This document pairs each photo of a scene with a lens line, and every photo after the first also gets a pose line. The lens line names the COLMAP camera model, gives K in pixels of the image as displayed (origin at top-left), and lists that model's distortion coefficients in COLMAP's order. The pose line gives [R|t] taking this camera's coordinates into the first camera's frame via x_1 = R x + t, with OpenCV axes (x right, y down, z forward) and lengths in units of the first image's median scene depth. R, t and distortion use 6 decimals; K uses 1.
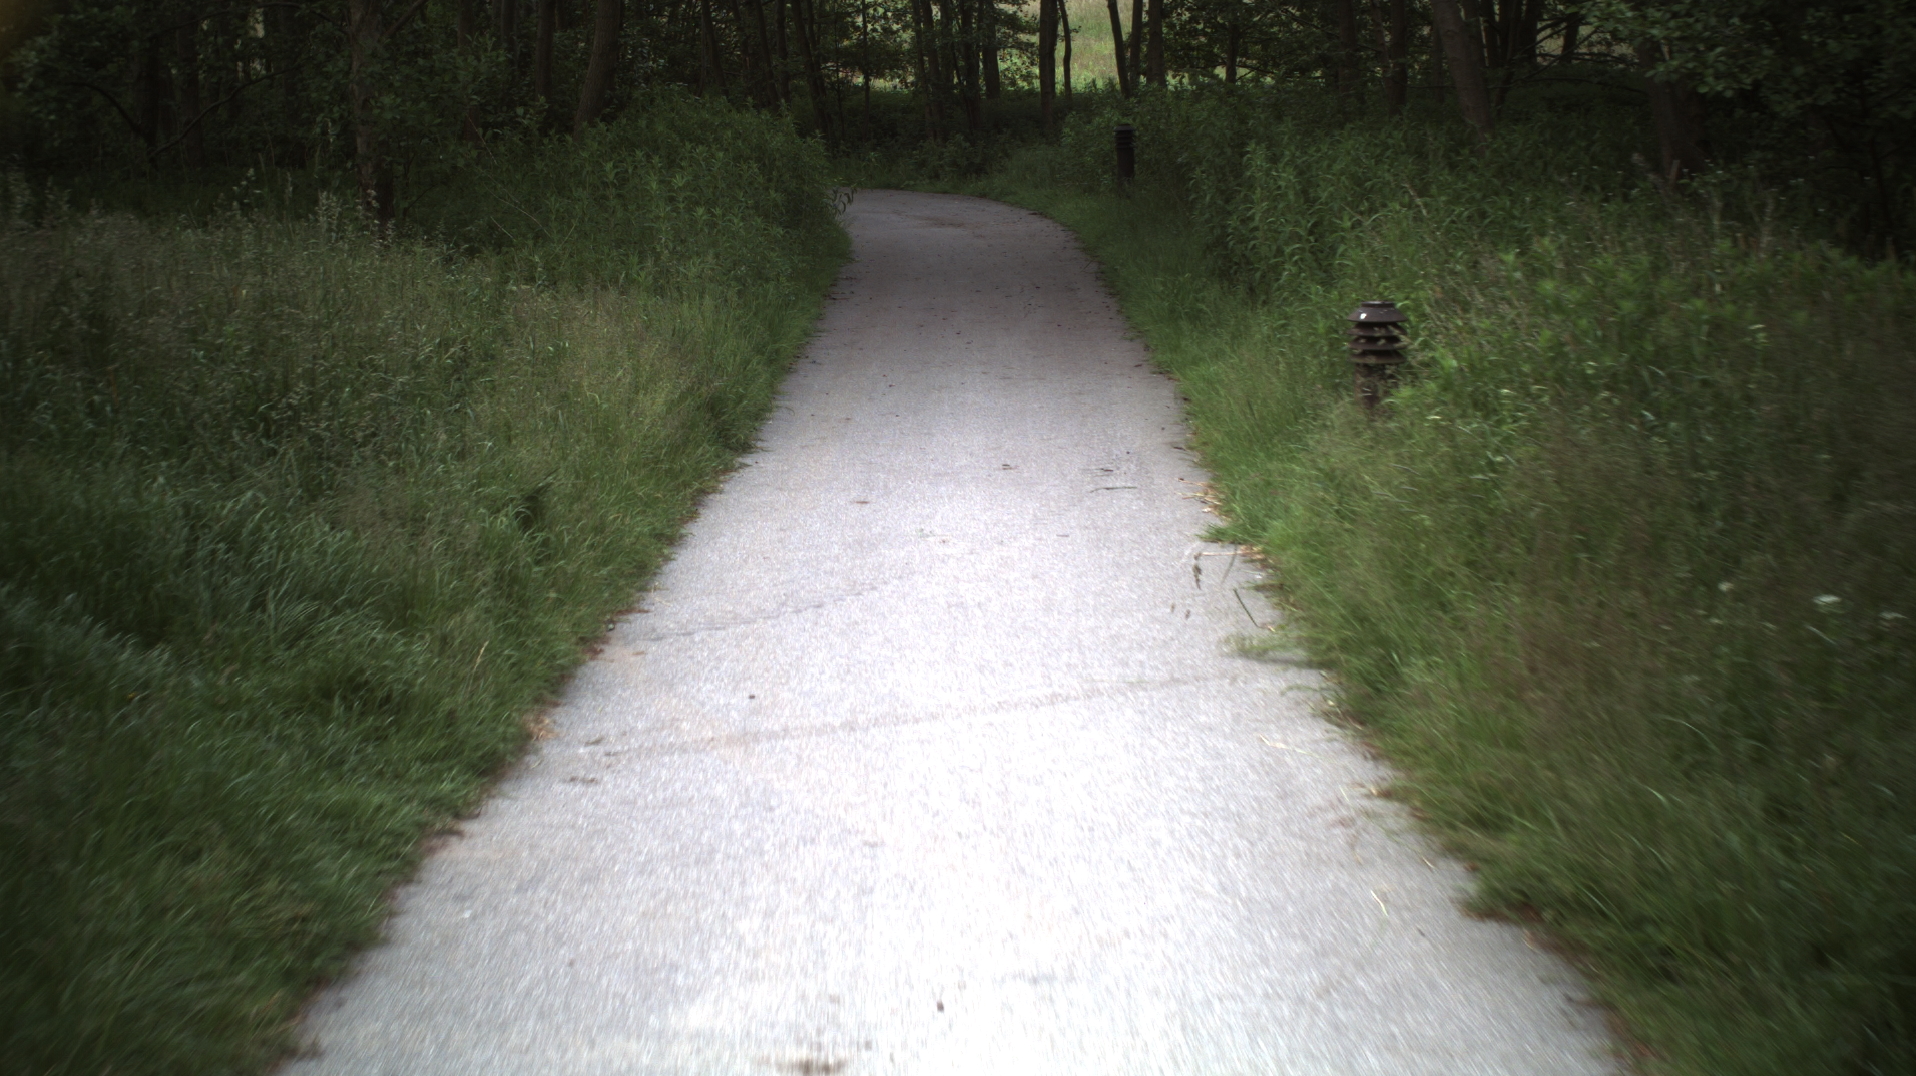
lens RADIAL K [[3618.8, 0, 958.0], [0, 3618.8, 538.0], [0, 0, 1]] dist [-0.287525, -0.116588]
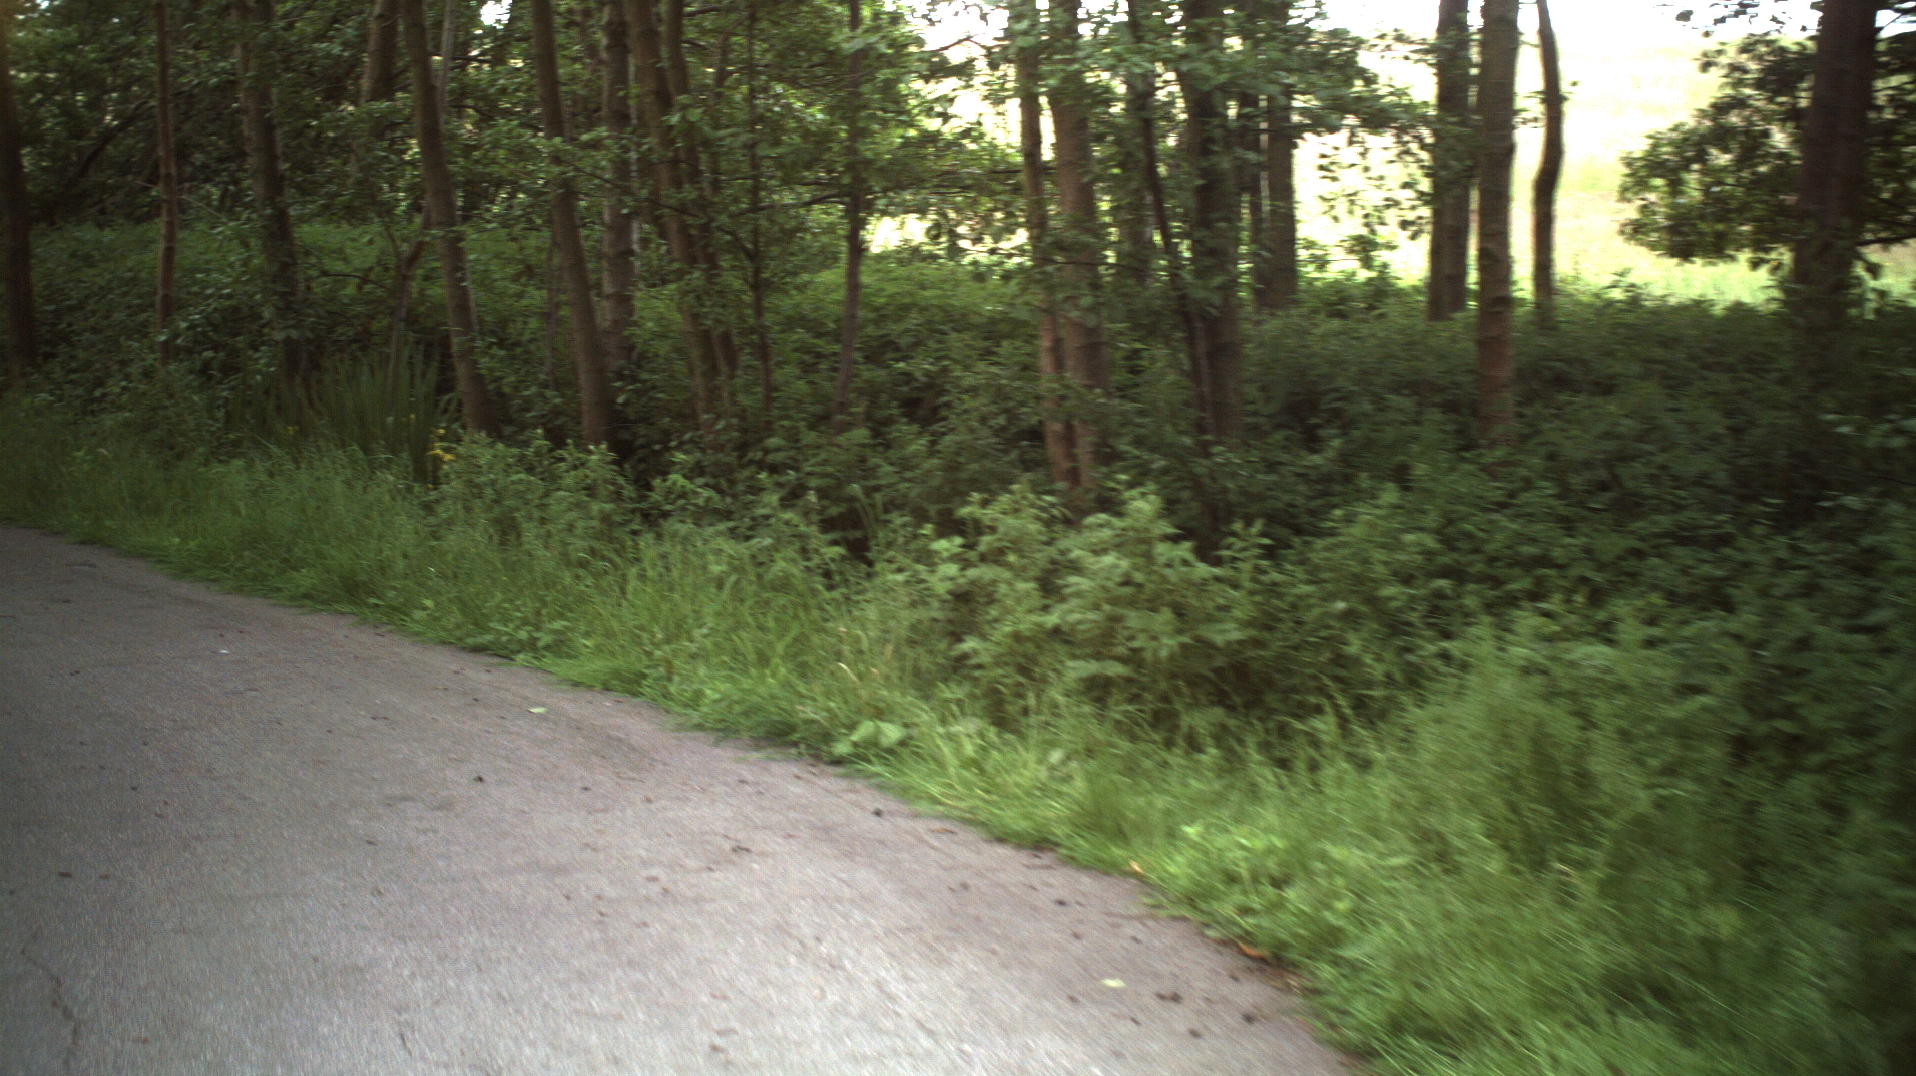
lens RADIAL K [[3618.8, 0, 958.0], [0, 3618.8, 538.0], [0, 0, 1]] dist [-0.287525, -0.116588]
pose [[0.997001, 0.051598, -0.057684, 0.003494], [-0.054270, 0.997477, -0.045761, -0.212692], [0.055177, 0.048755, 0.997286, 1.703477]]
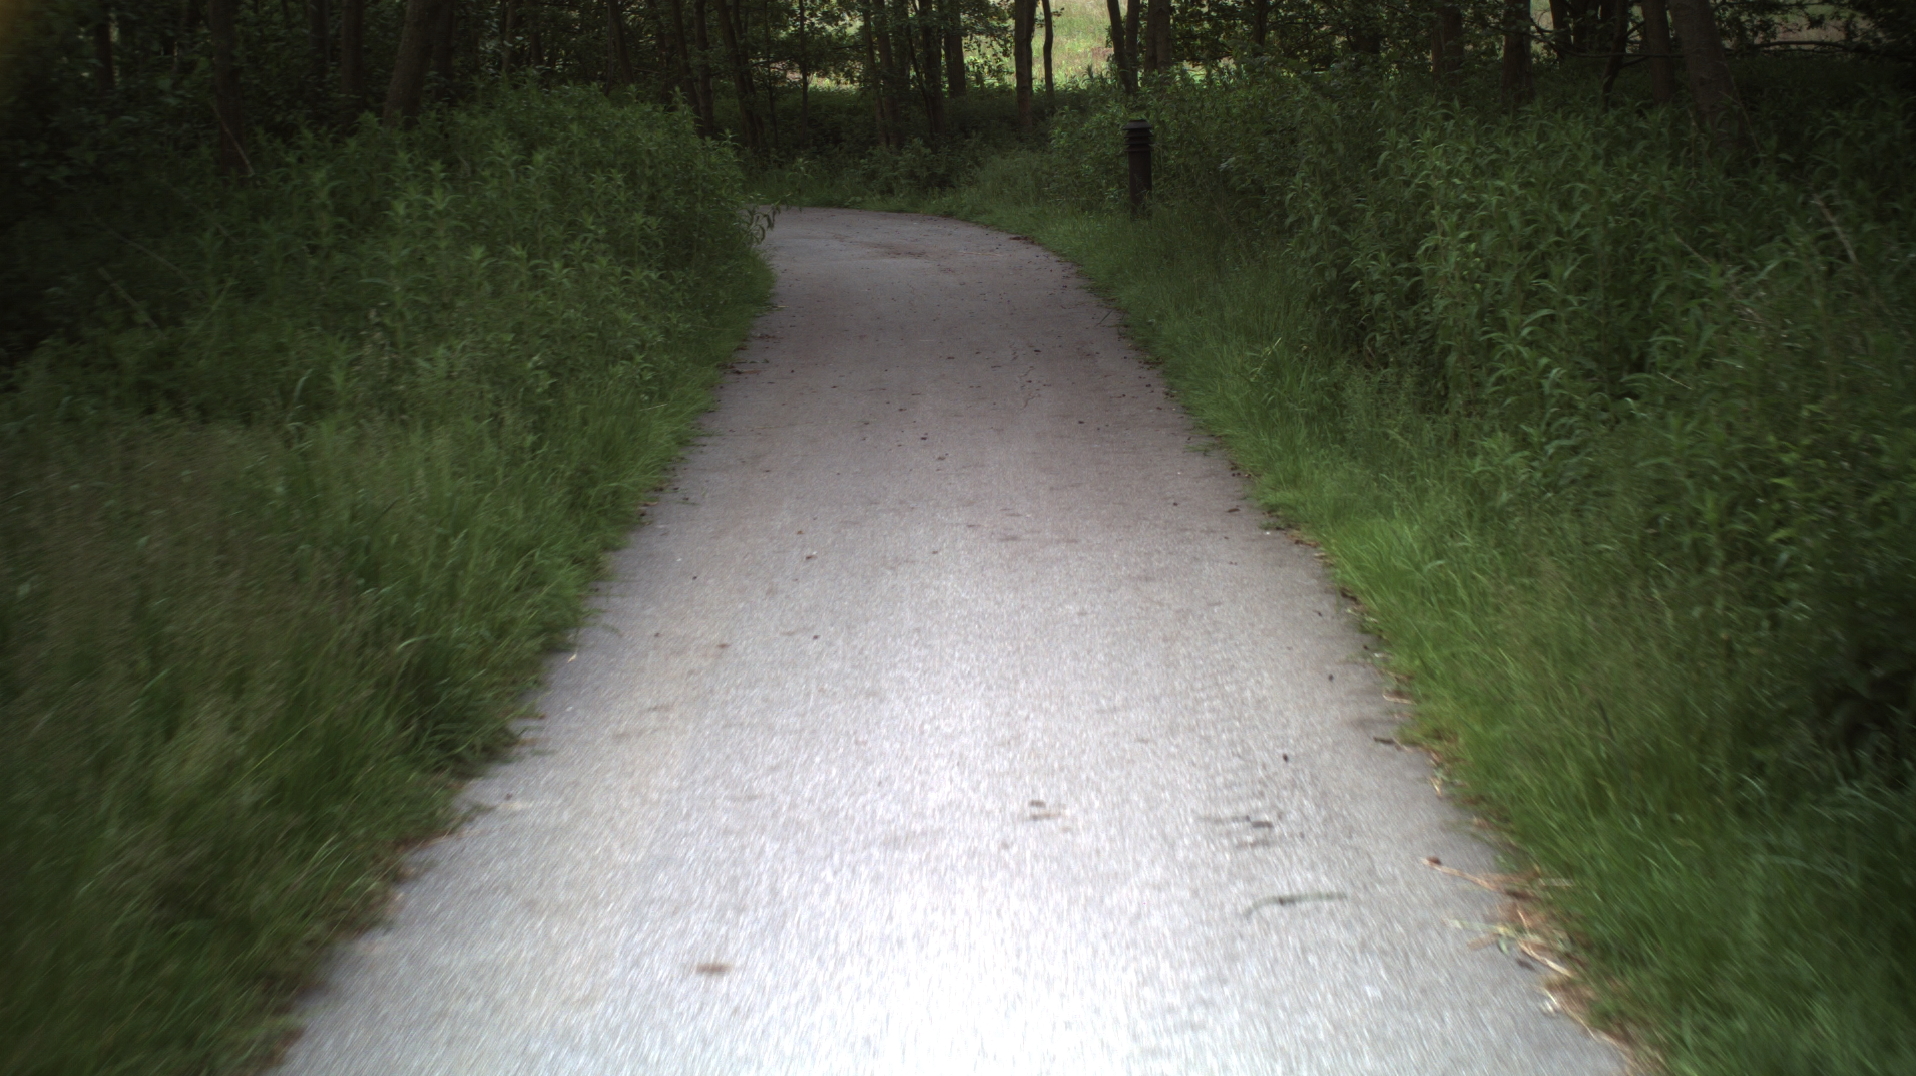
lens RADIAL K [[3618.8, 0, 958.0], [0, 3618.8, 538.0], [0, 0, 1]] dist [-0.287525, -0.116588]
pose [[0.999902, -0.007614, 0.011788, -0.001816], [0.007663, 0.999962, -0.004097, -0.042226], [-0.011756, 0.004187, 0.999922, 0.425353]]
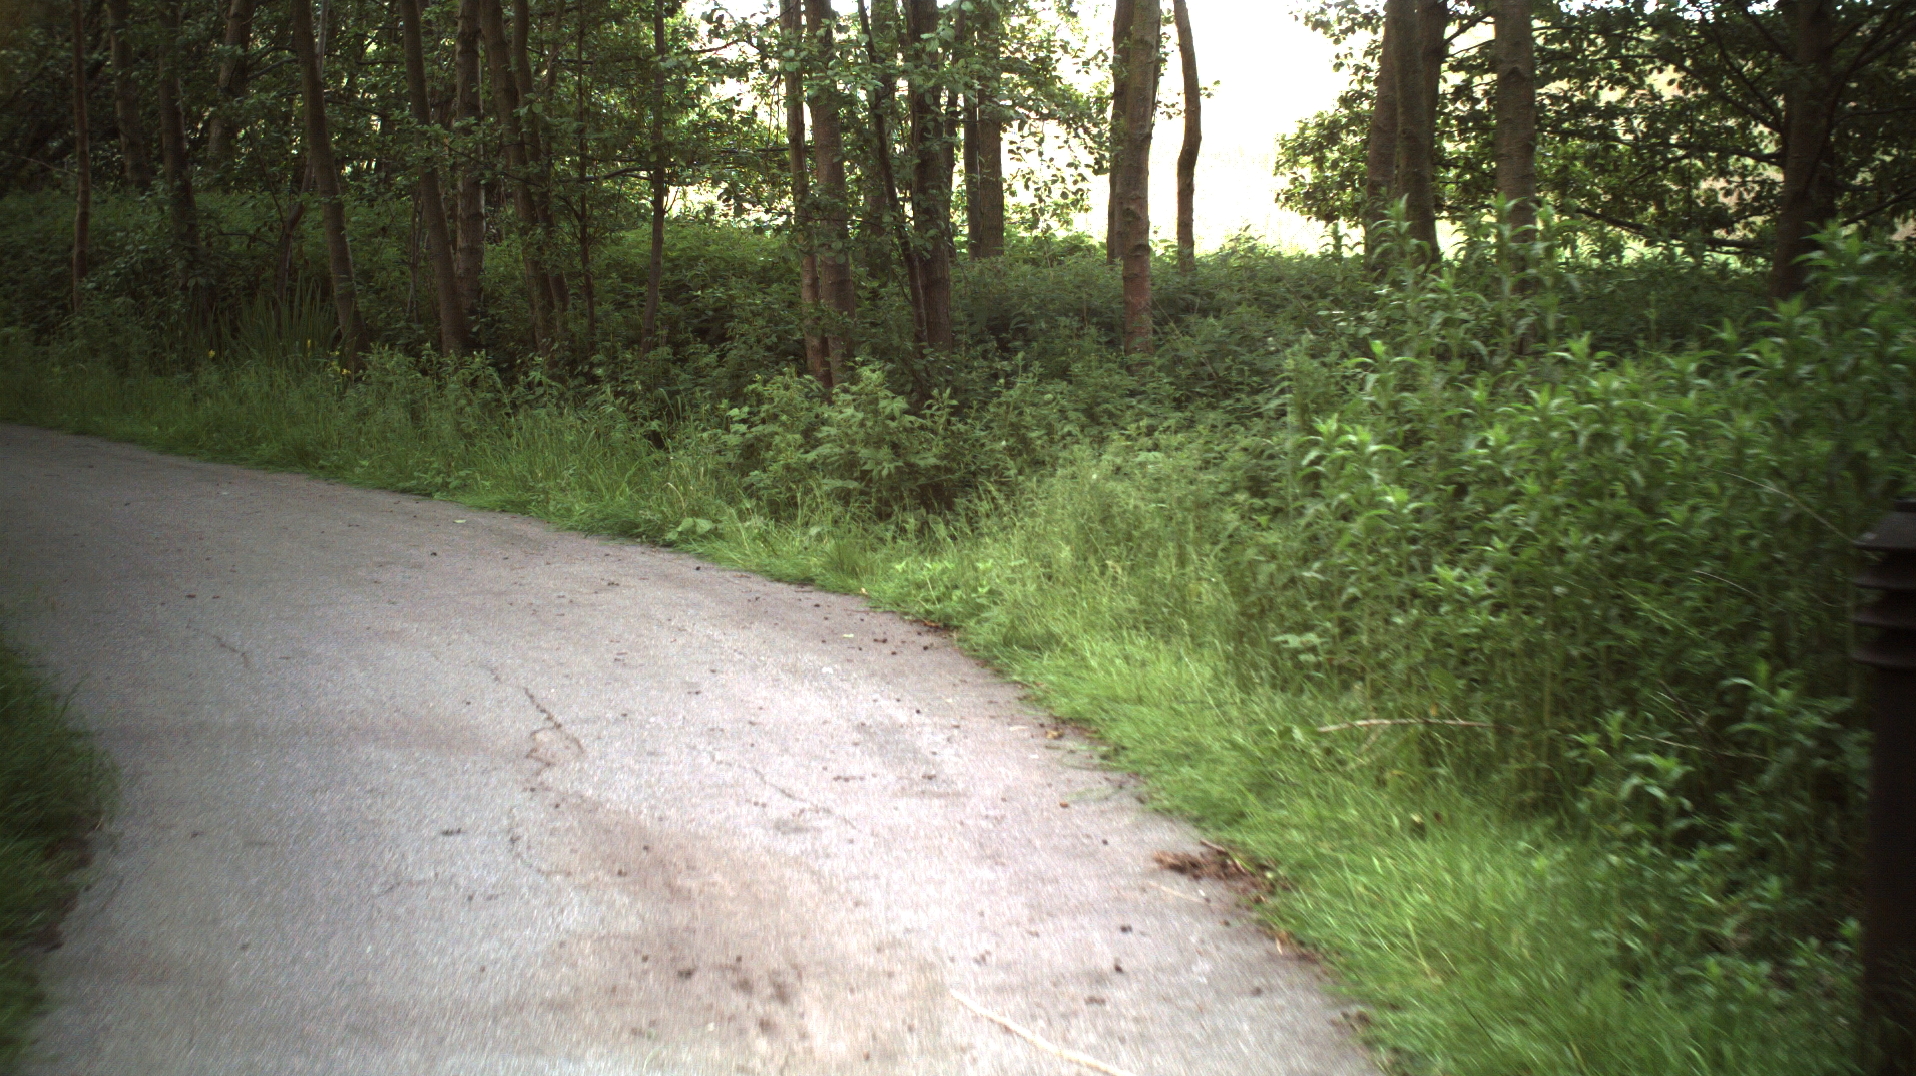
lens RADIAL K [[3618.8, 0, 958.0], [0, 3618.8, 538.0], [0, 0, 1]] dist [-0.287525, -0.116588]
pose [[0.998738, 0.049465, 0.008717, 0.011694], [-0.049056, 0.997904, -0.042203, -0.182168], [-0.010786, 0.041722, 0.999071, 1.489493]]
